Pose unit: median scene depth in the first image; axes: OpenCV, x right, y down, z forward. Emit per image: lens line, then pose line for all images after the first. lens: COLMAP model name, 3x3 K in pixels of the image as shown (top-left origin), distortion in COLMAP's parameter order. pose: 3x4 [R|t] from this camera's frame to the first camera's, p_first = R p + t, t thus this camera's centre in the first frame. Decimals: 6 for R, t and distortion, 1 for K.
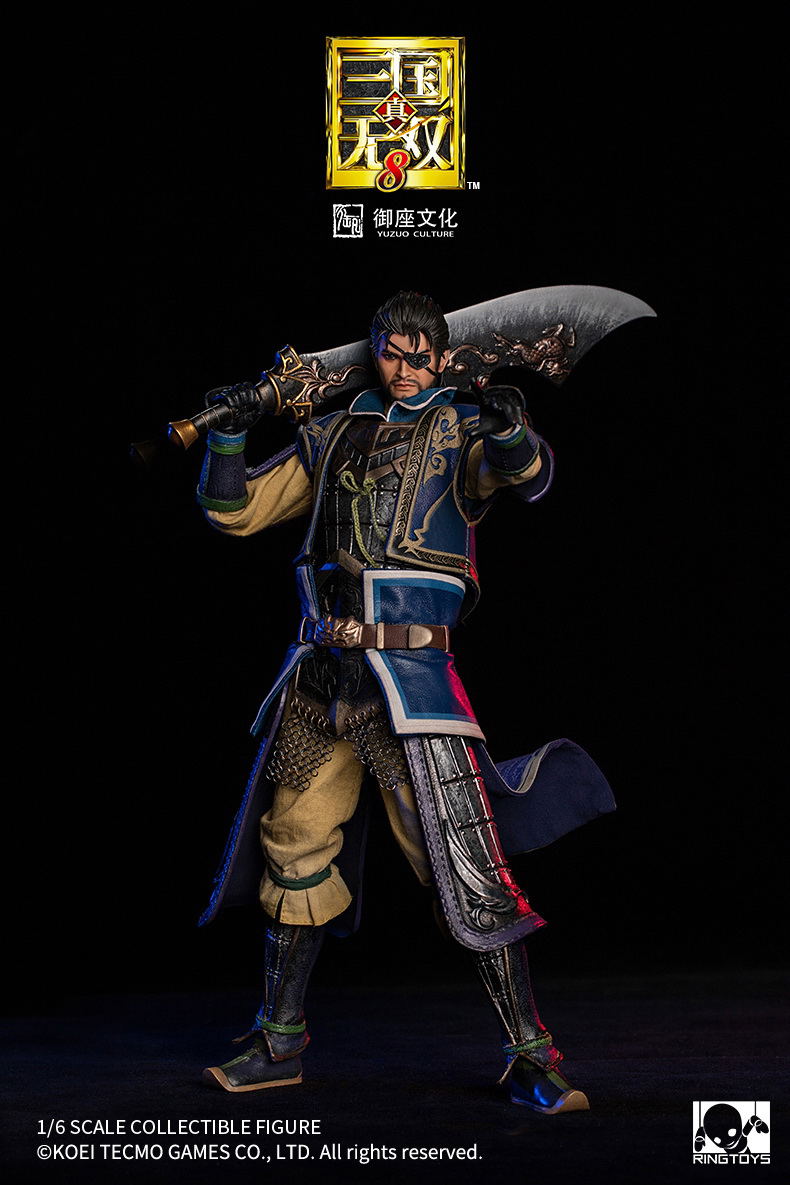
lens RADIAL K [[4399.4, 0, 395.0], [0, 4399.4, 592.5], [0, 0, 1]] dist [-0.017533, 0.287653]
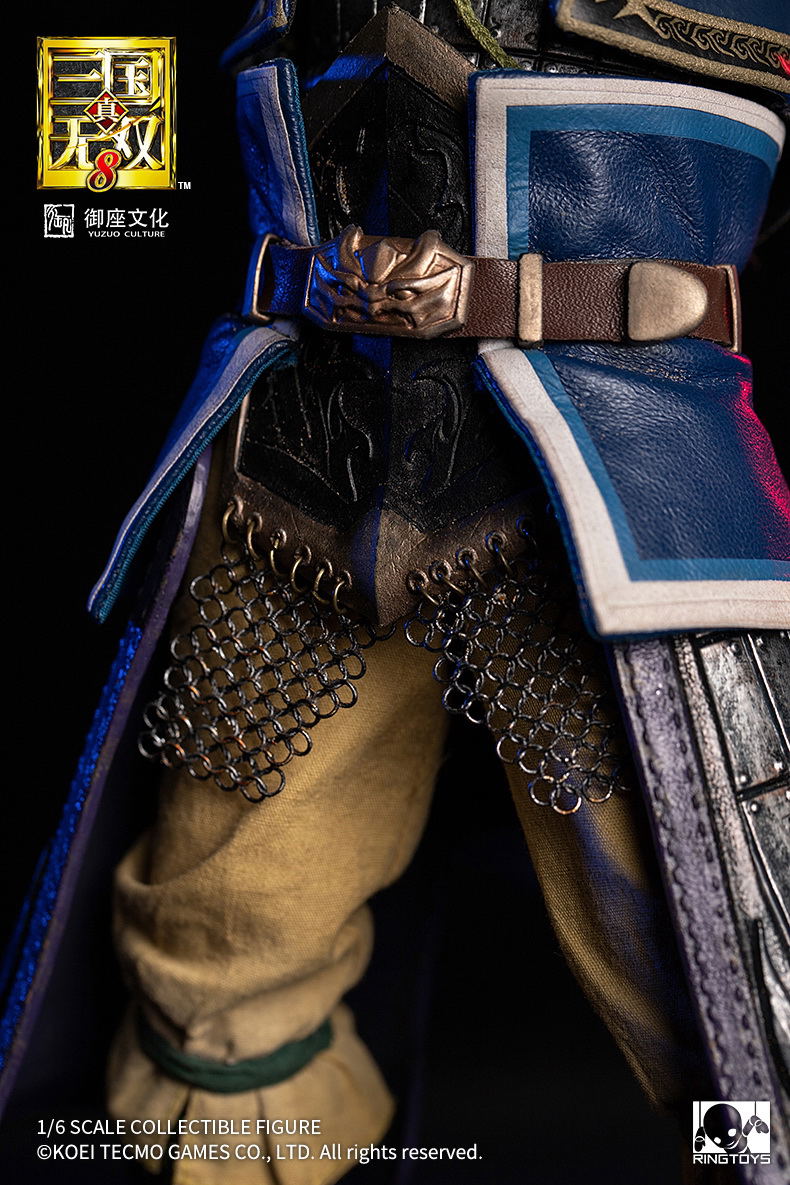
lens RADIAL K [[4399.4, 0, 395.0], [0, 4399.4, 592.5], [0, 0, 1]] dist [-0.017533, 0.287653]
pose [[0.997611, -0.000711, 0.069072, -0.033043], [-0.004775, 0.996846, 0.079220, 0.006140], [-0.068910, -0.079361, 0.994461, 0.699181]]
